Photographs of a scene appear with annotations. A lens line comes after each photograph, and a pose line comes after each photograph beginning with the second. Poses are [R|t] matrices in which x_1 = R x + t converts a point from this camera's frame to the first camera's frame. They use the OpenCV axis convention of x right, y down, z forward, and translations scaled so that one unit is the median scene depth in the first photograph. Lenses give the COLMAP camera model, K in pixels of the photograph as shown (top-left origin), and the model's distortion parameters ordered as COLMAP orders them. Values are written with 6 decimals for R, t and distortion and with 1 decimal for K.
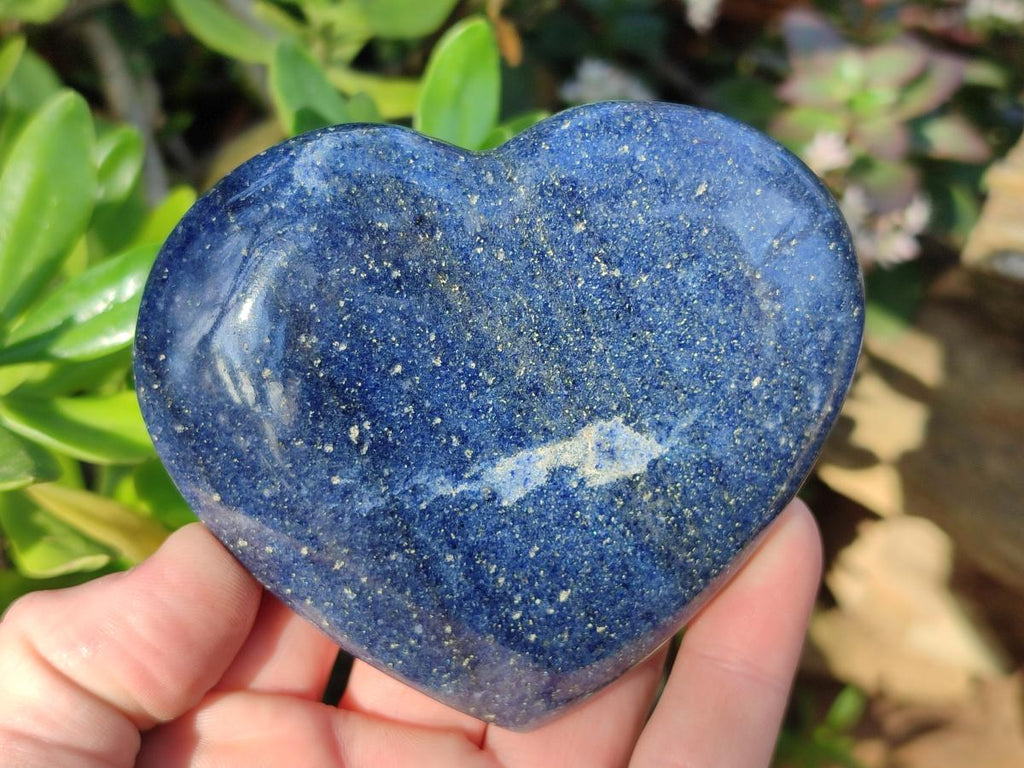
lens RADIAL K [[1518.6, 0, 516.8], [0, 1518.6, 390.3], [0, 0, 1]] dist [0.232062, 0.000000]
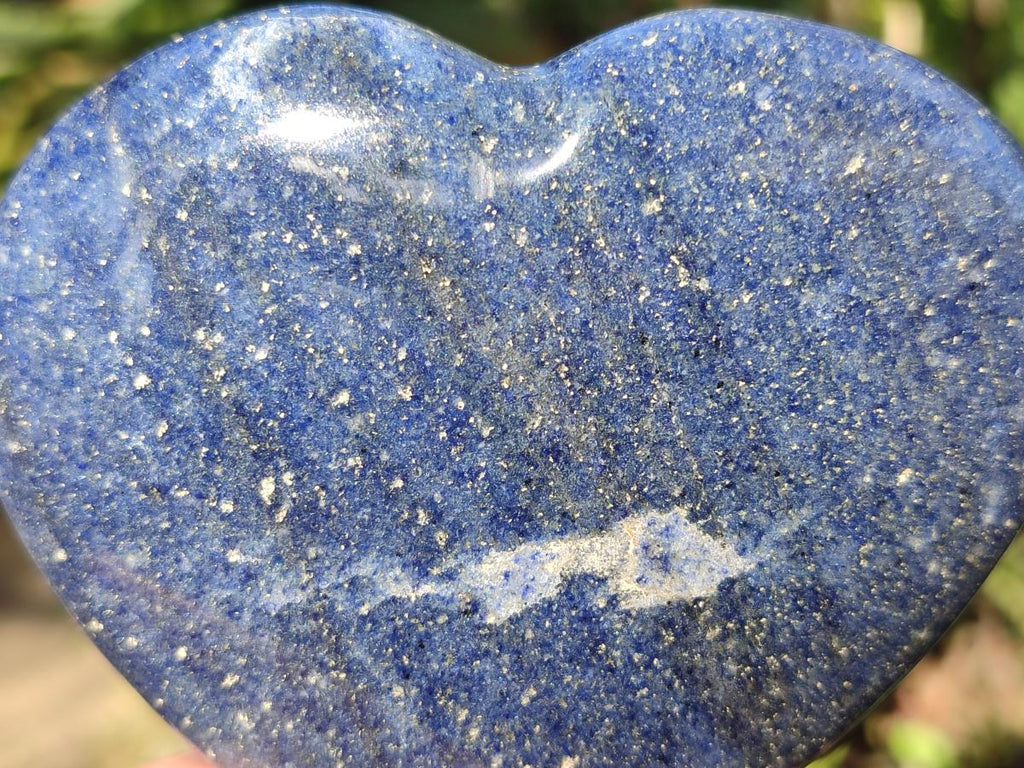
lens RADIAL K [[1518.6, 0, 505.4], [0, 1518.6, 375.8], [0, 0, 1]] dist [0.232062, 0.000000]
pose [[0.993101, 0.108612, -0.044191, 0.015994], [-0.108172, 0.994057, 0.012246, -0.037670], [0.045259, -0.007382, 0.998948, 0.359110]]
